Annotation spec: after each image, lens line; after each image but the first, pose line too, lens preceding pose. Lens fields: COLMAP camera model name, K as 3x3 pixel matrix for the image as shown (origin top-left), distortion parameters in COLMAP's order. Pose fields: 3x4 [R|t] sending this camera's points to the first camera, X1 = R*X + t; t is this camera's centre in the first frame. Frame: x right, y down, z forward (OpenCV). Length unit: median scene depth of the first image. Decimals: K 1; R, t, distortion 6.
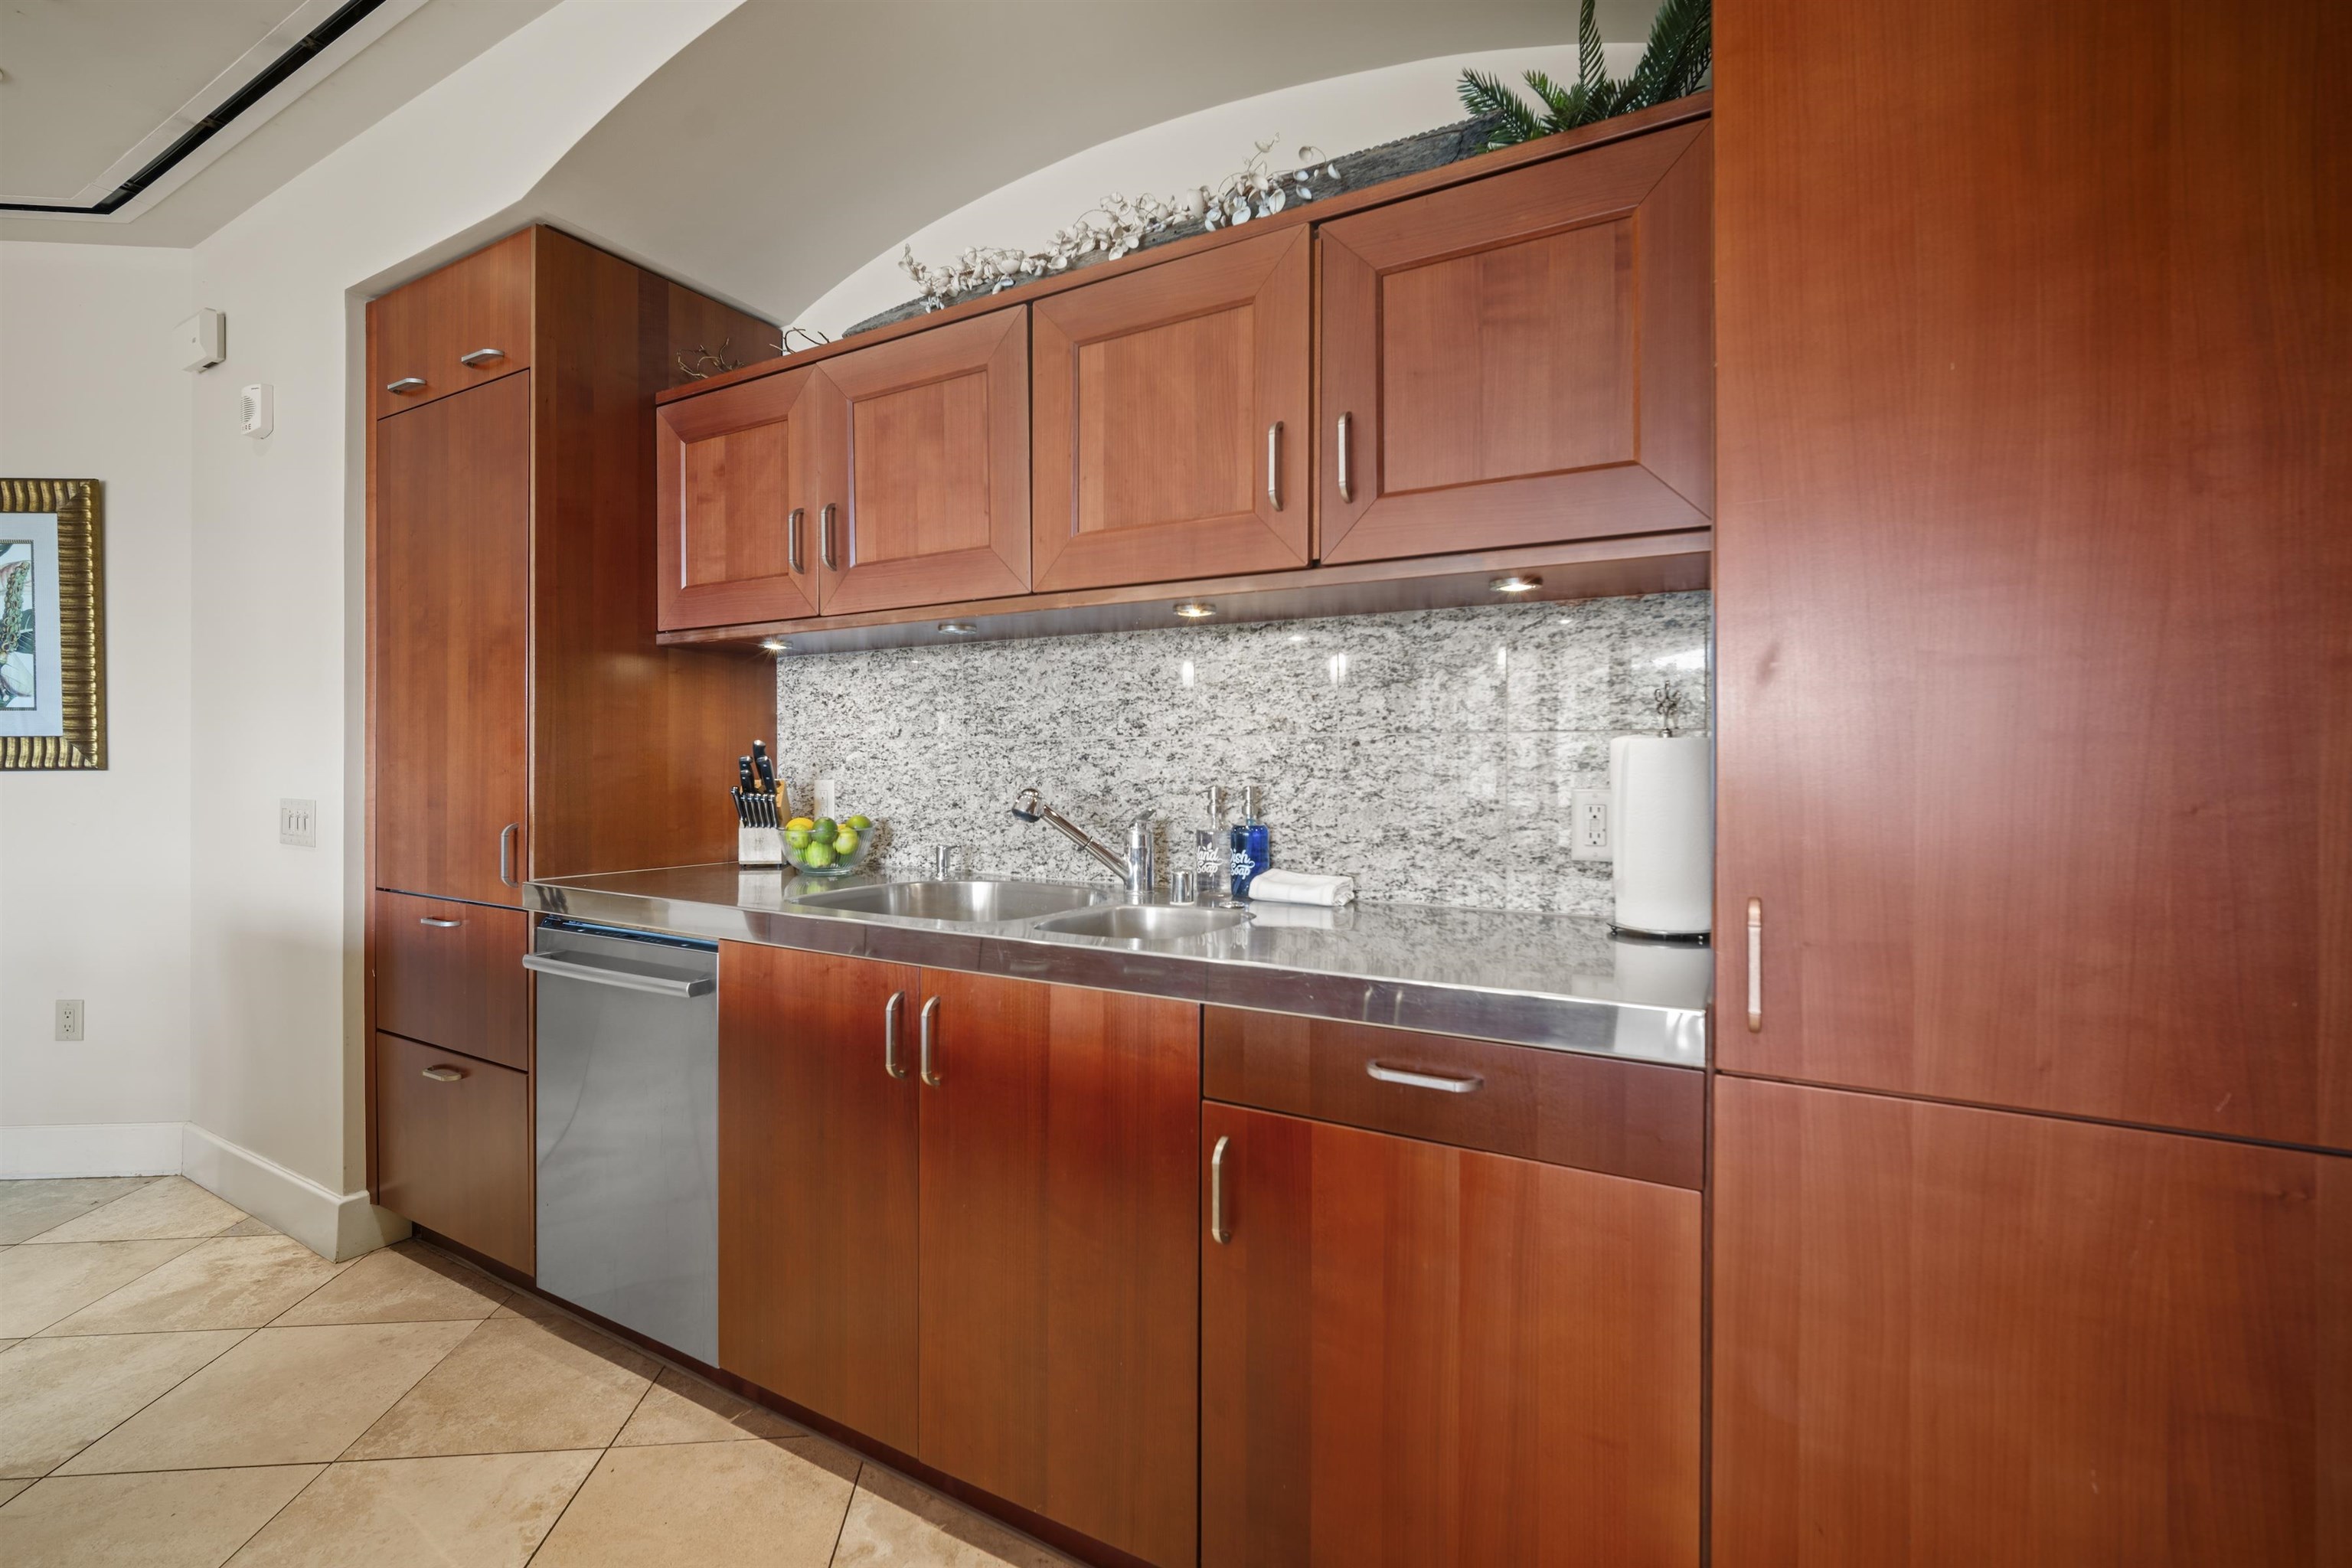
lens RADIAL K [[1020.1, 0, 1188.0], [0, 1020.1, 762.9], [0, 0, 1]] dist [-0.011989, 0.003559]
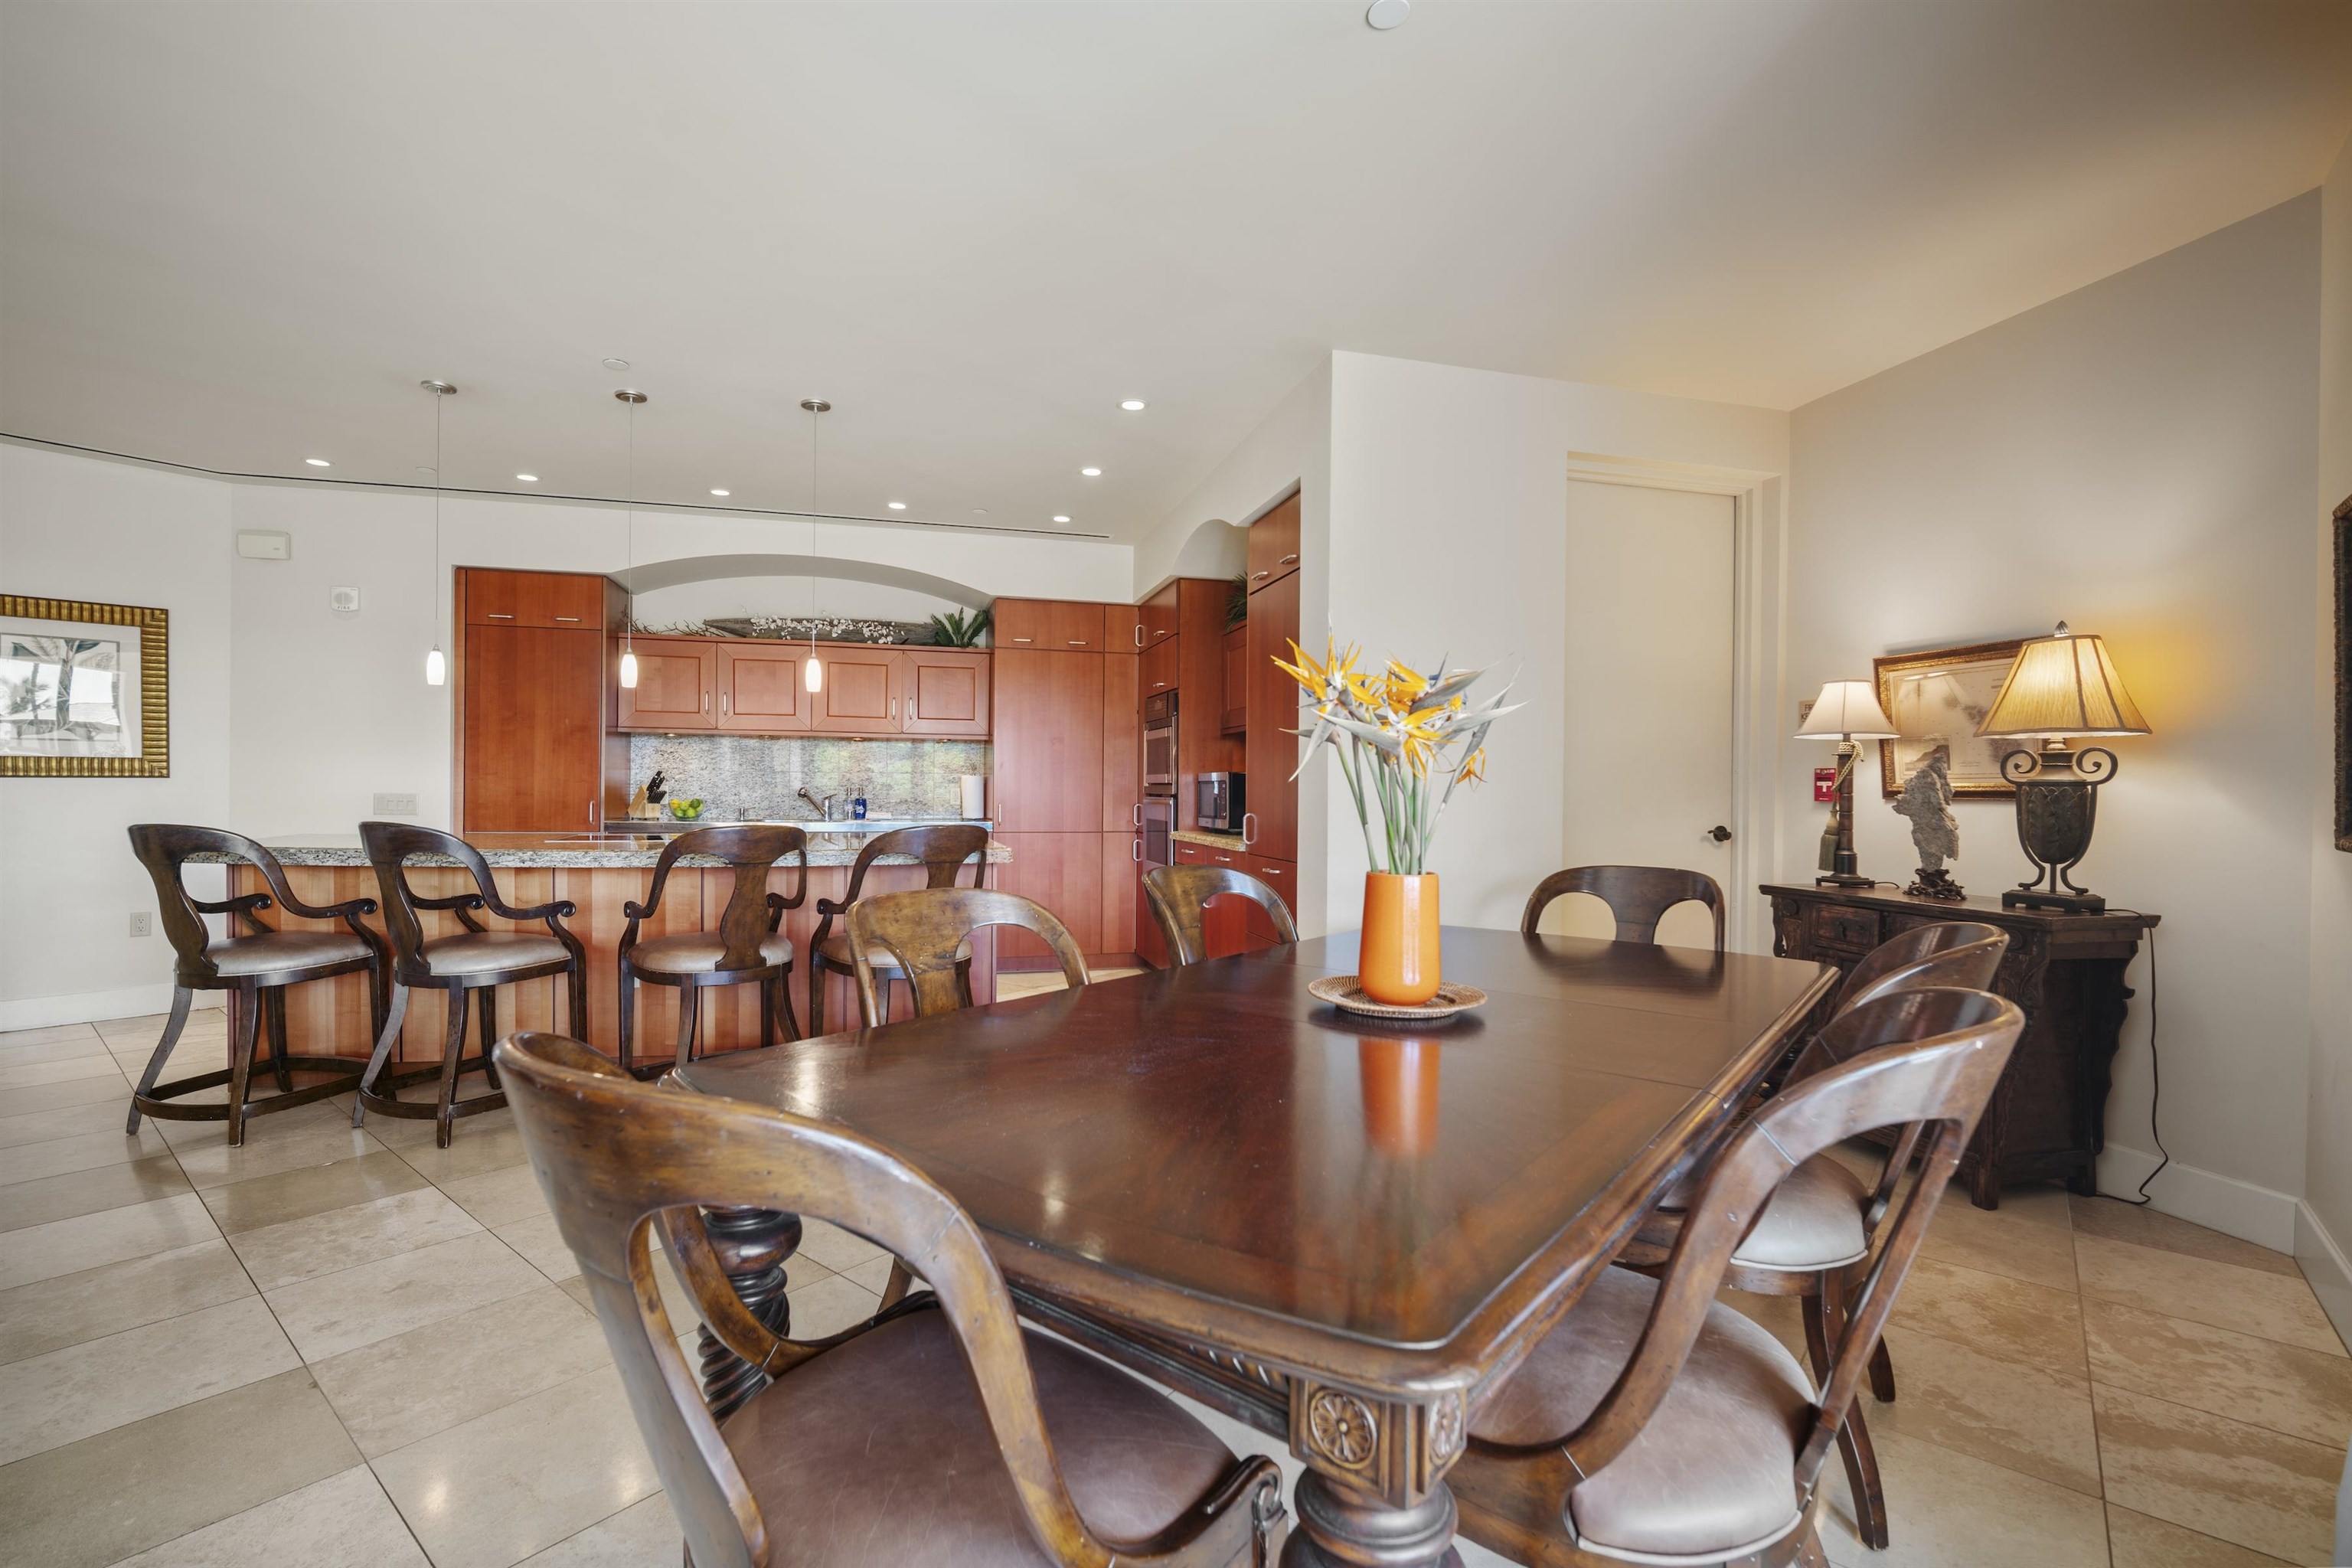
lens RADIAL K [[1020.1, 0, 1155.6], [0, 1020.1, 797.1], [0, 0, 1]] dist [-0.011989, 0.003559]
pose [[0.716918, -0.001003, 0.697157, -1.501053], [-0.008767, 0.999907, 0.010455, 0.011531], [-0.697102, -0.013608, 0.716842, -2.001157]]
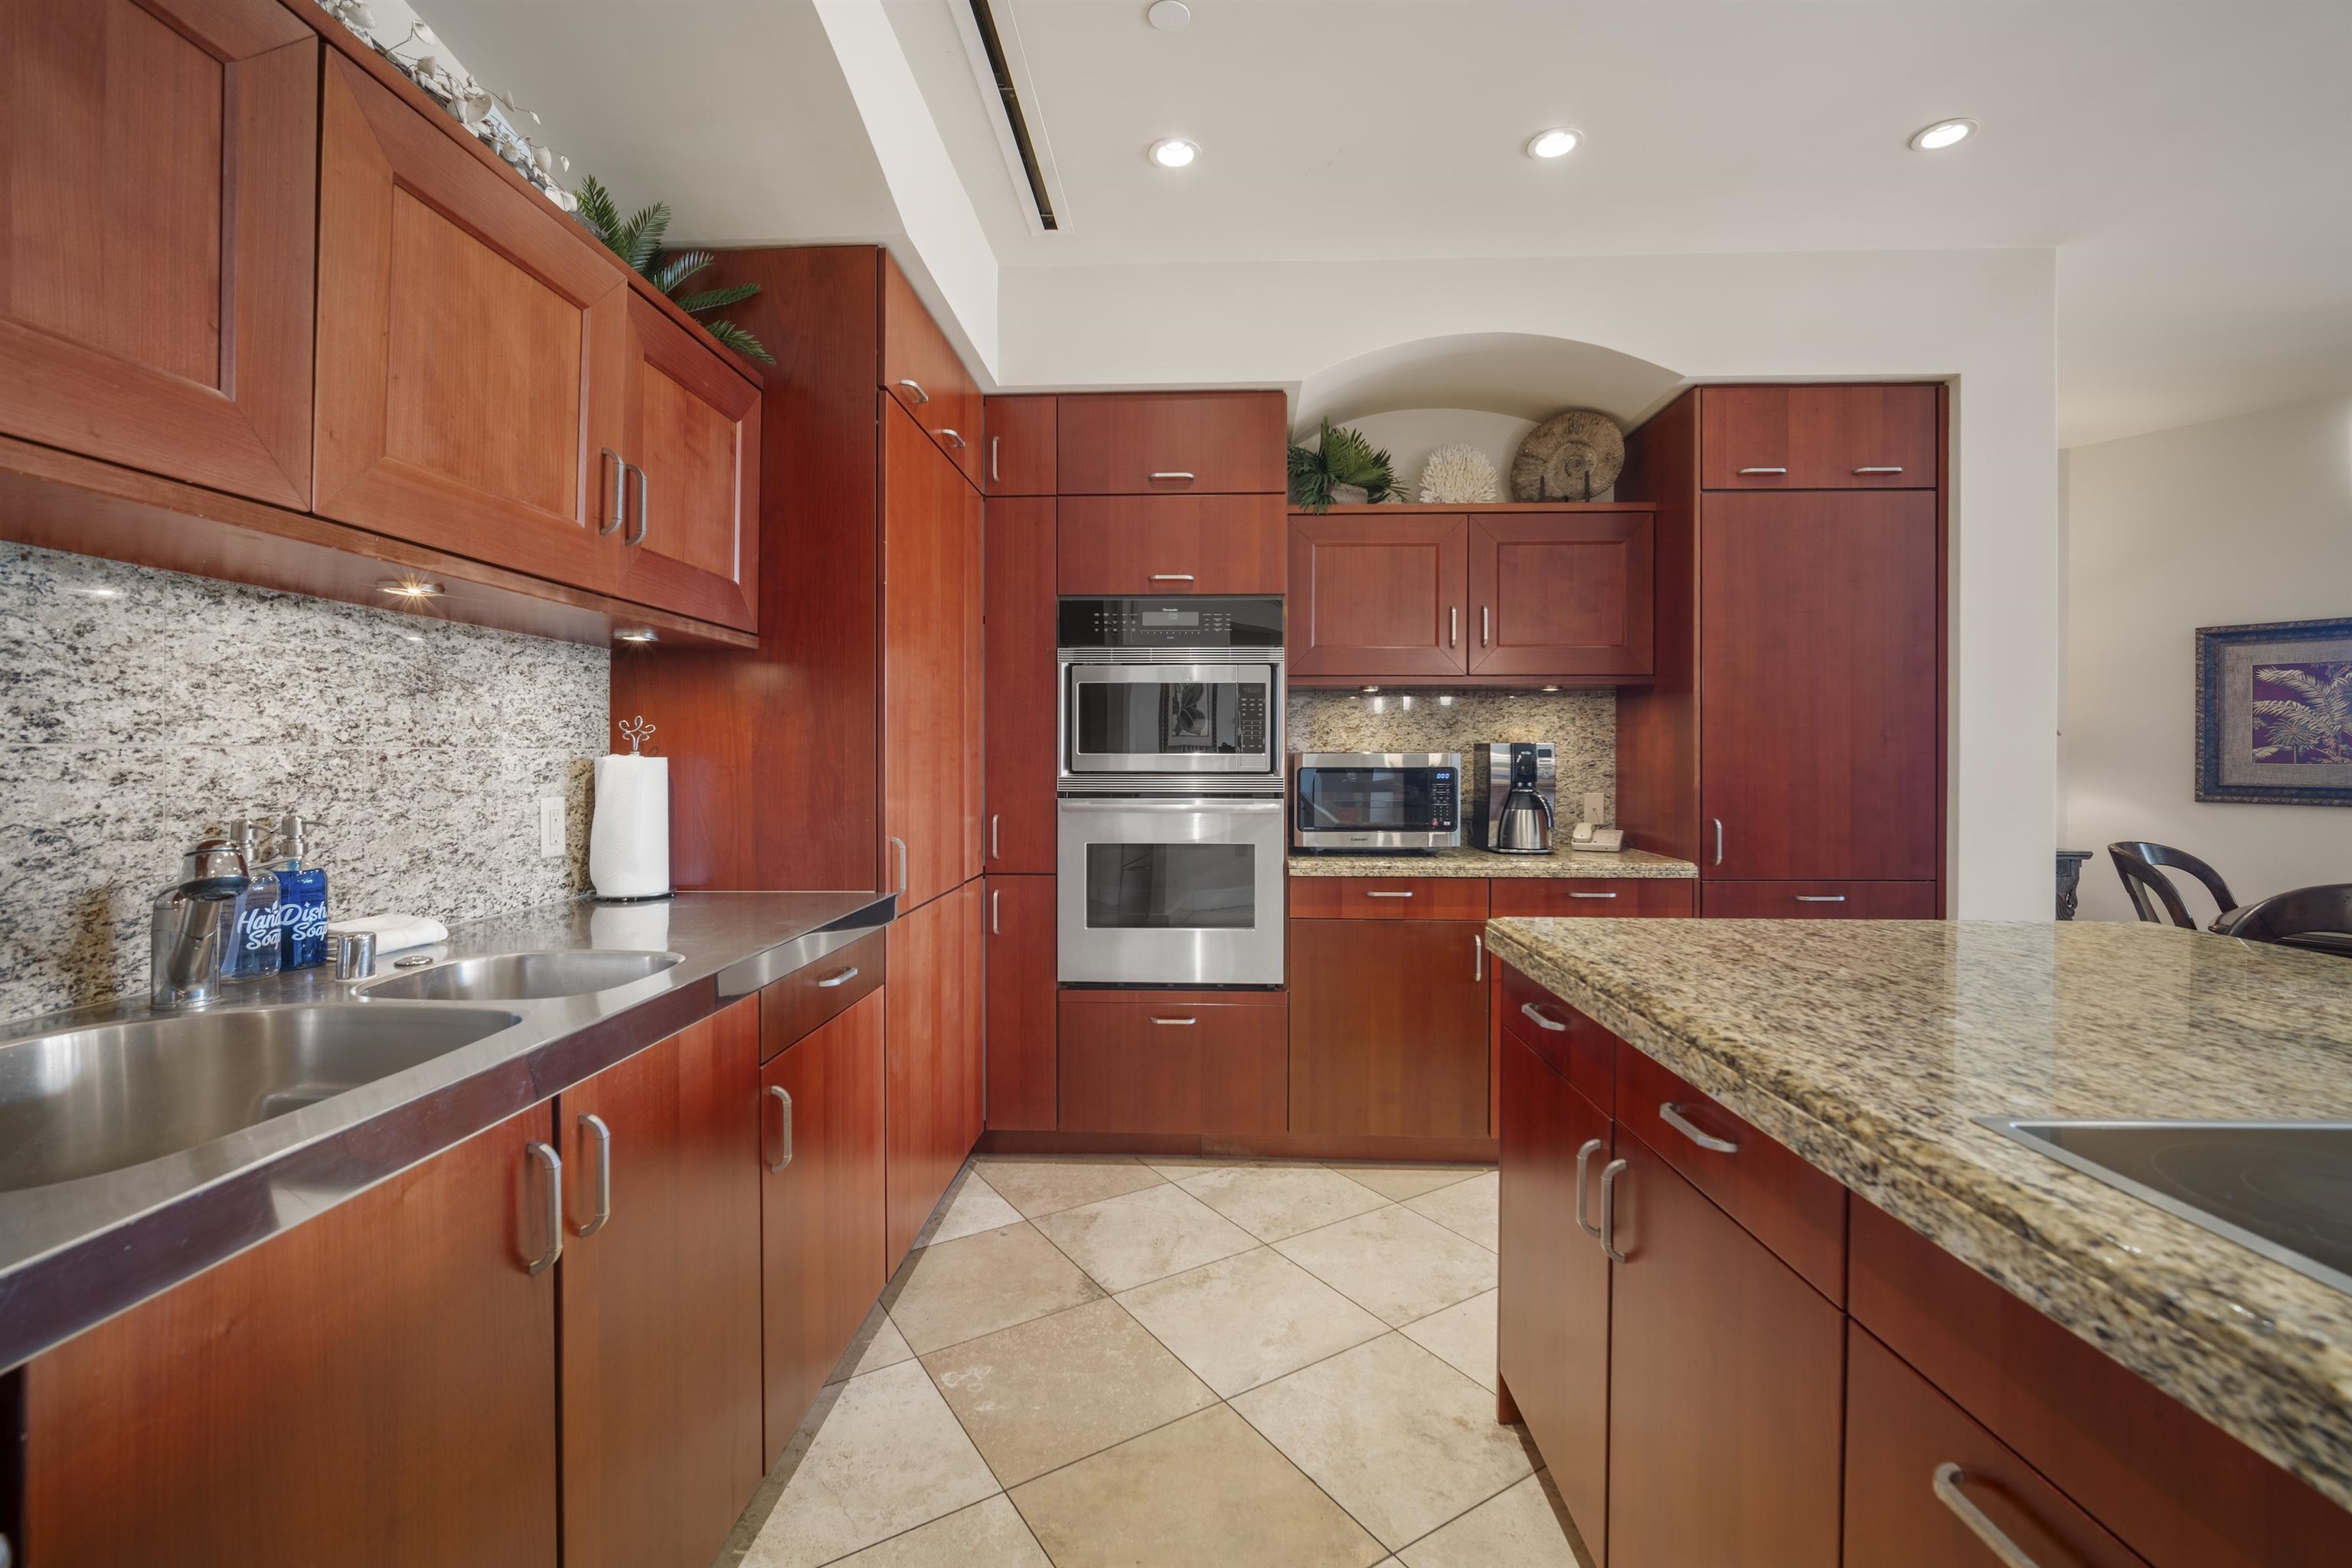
lens RADIAL K [[1020.1, 0, 1168.8], [0, 1020.1, 752.1], [0, 0, 1]] dist [-0.011989, 0.003559]
pose [[-0.448438, 0.001867, 0.893812, -0.813326], [-0.002665, 0.999991, -0.003426, -0.020892], [-0.893810, -0.003918, -0.448429, 0.717100]]
